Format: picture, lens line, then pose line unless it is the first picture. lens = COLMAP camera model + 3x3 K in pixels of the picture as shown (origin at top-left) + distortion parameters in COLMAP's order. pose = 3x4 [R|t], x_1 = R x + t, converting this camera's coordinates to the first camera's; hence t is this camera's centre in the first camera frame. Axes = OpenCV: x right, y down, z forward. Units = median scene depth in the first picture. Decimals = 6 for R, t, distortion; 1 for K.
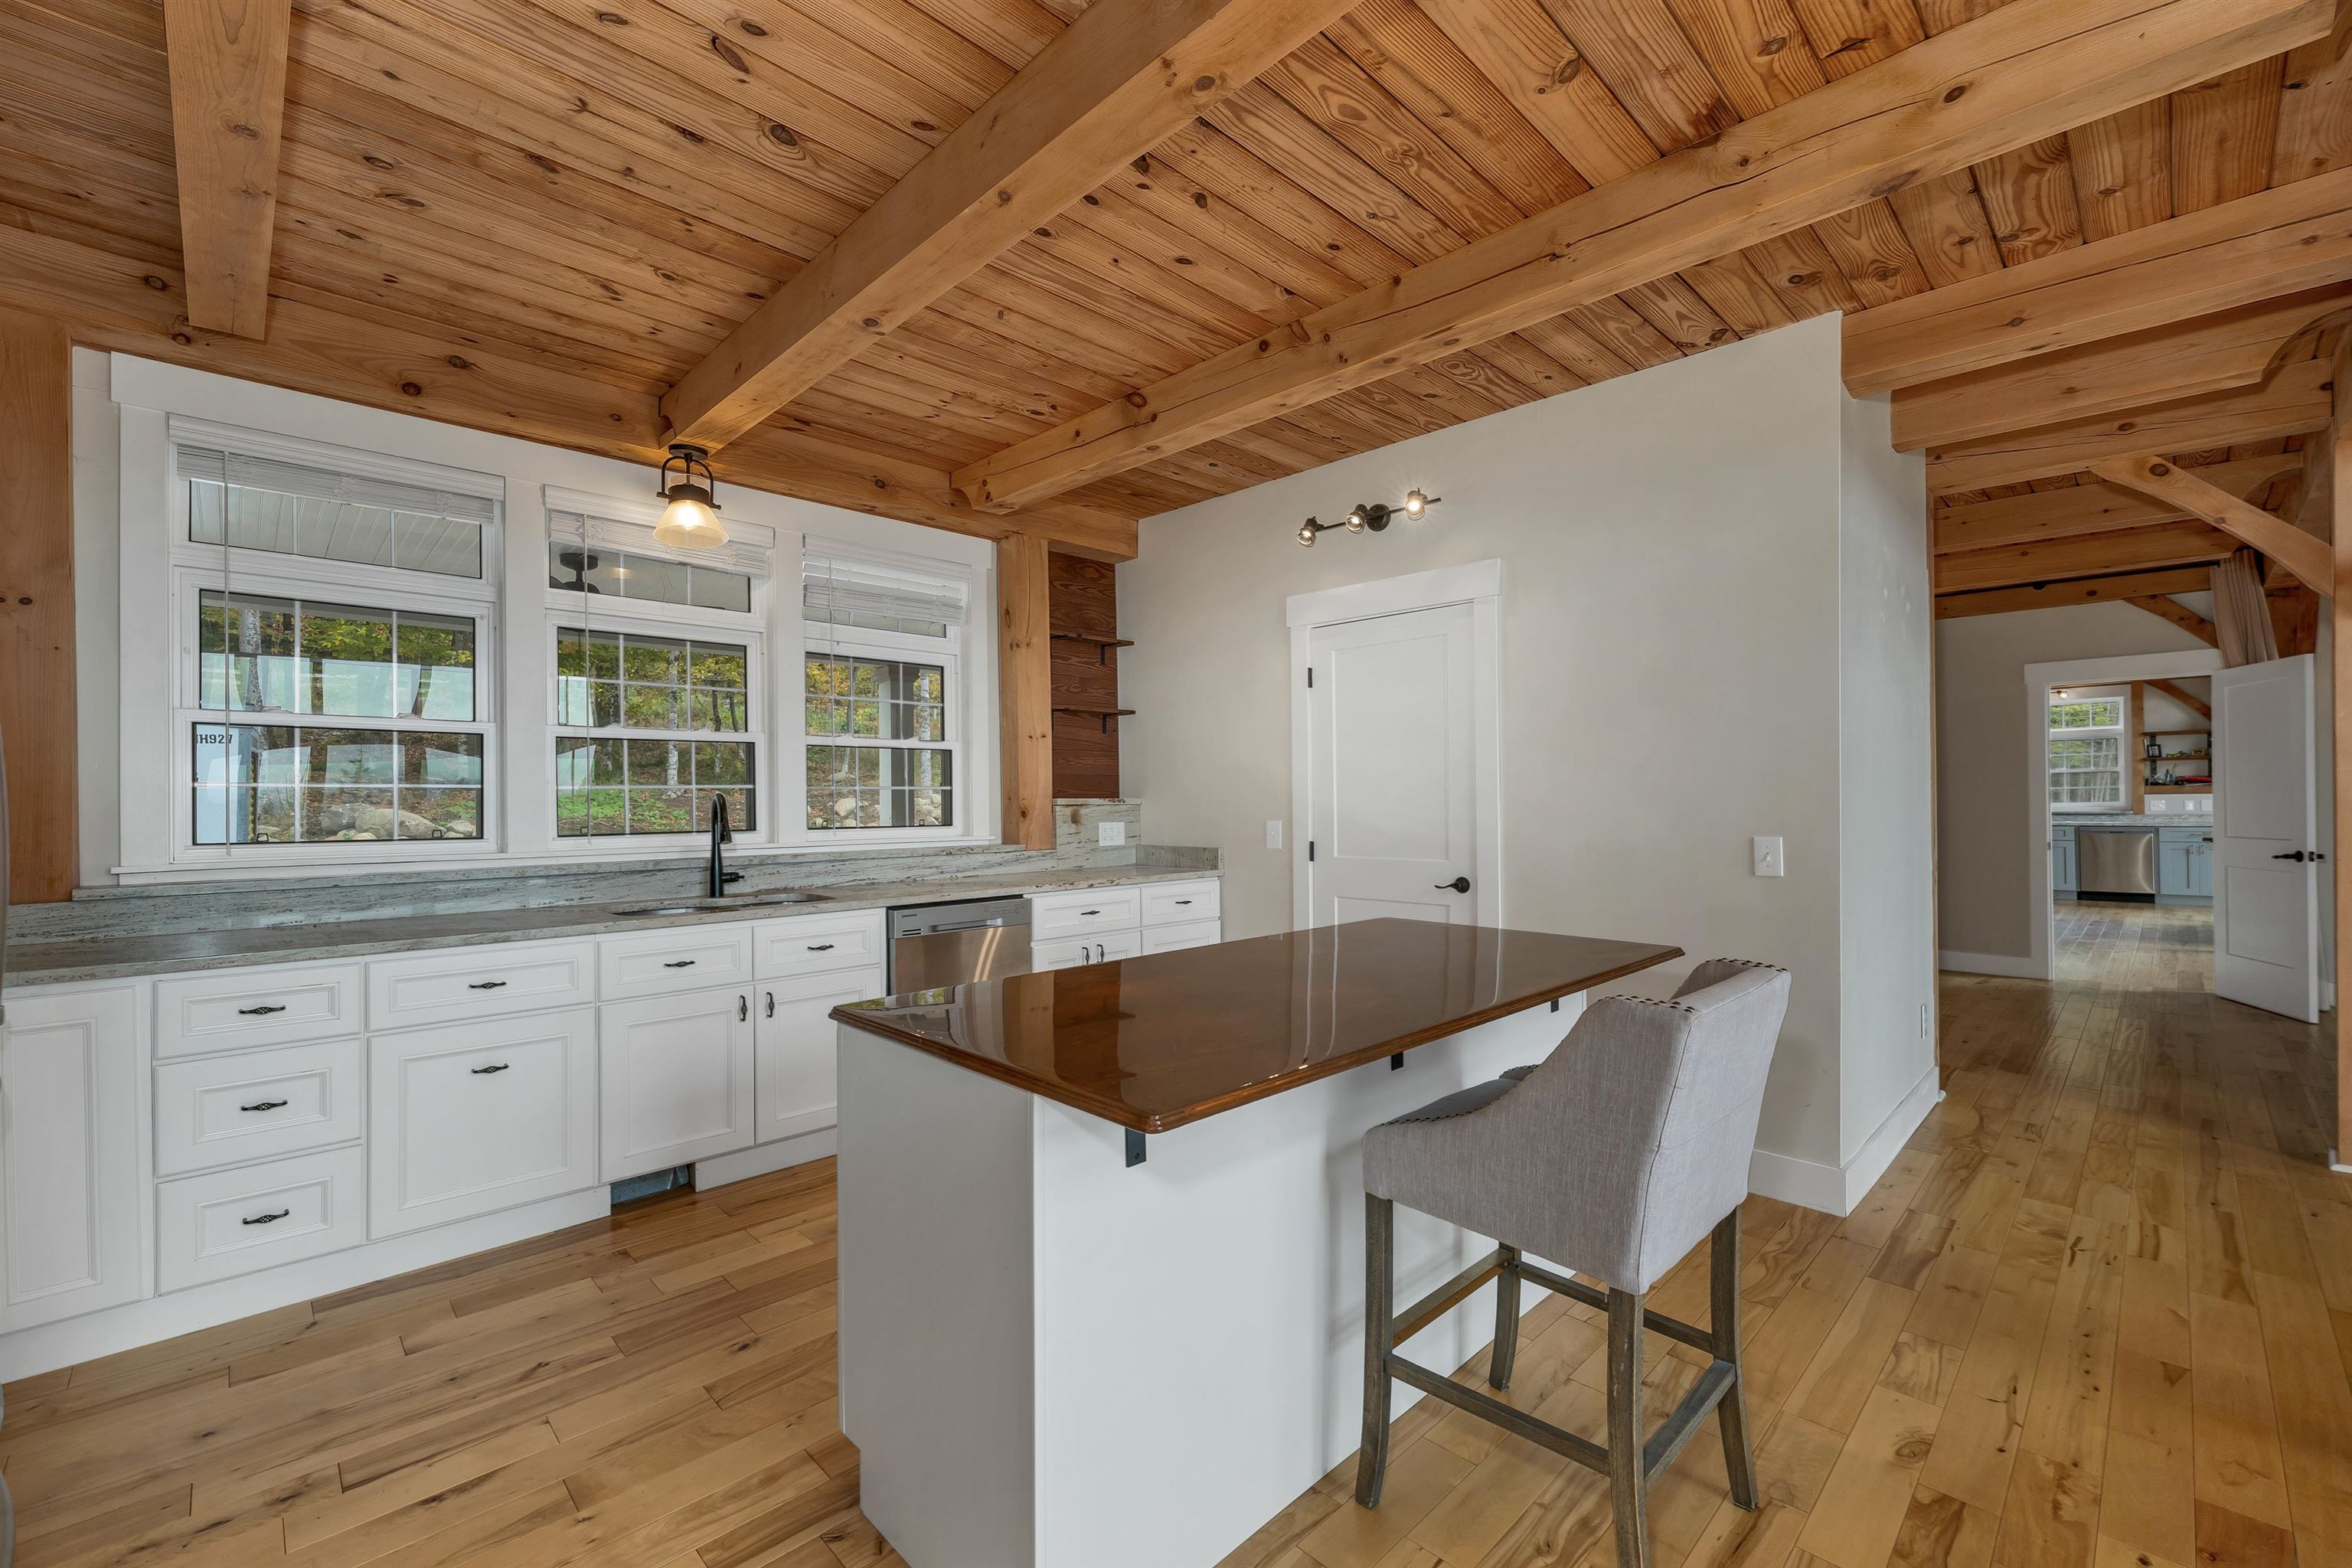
lens RADIAL K [[979.7, 0, 1173.0], [0, 979.7, 795.2], [0, 0, 1]] dist [0.000819, 0.001152]
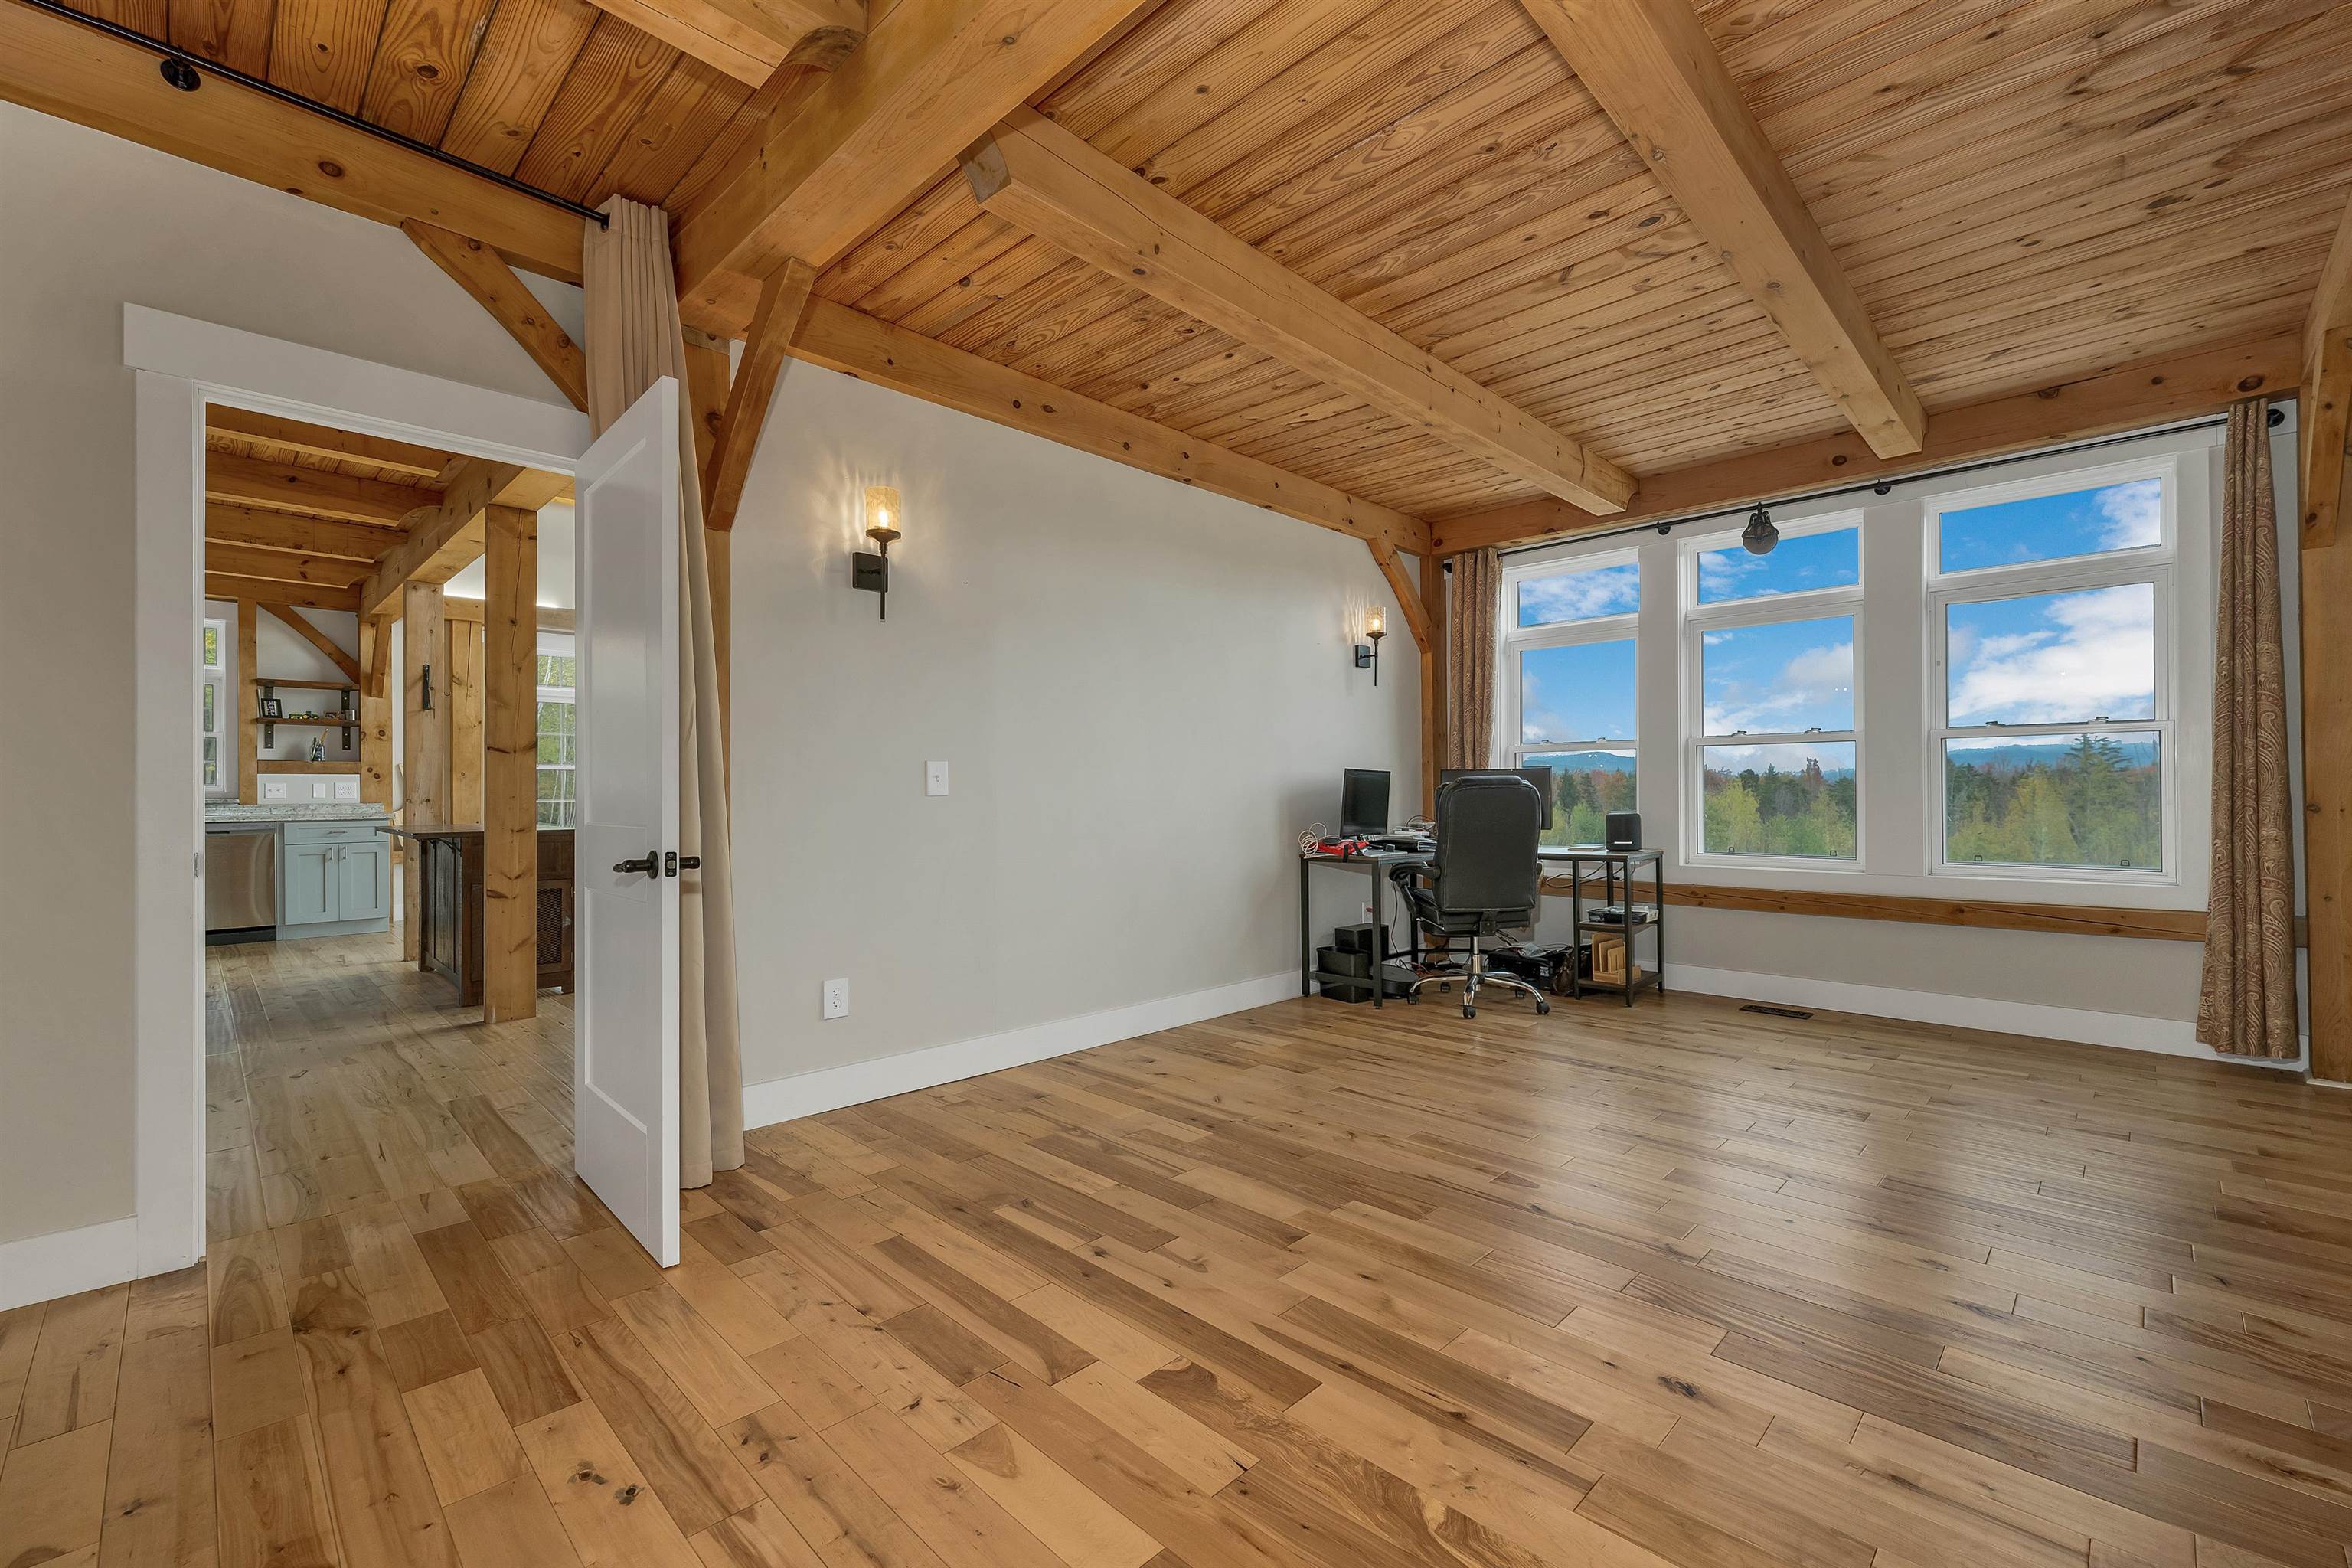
lens RADIAL K [[979.7, 0, 1161.5], [0, 979.7, 790.2], [0, 0, 1]] dist [0.000819, 0.001152]
pose [[-0.005459, 0.010566, 0.999929, 0.336371], [-0.005102, 0.999931, -0.010594, 0.014376], [-0.999972, -0.005159, -0.005405, 0.405059]]
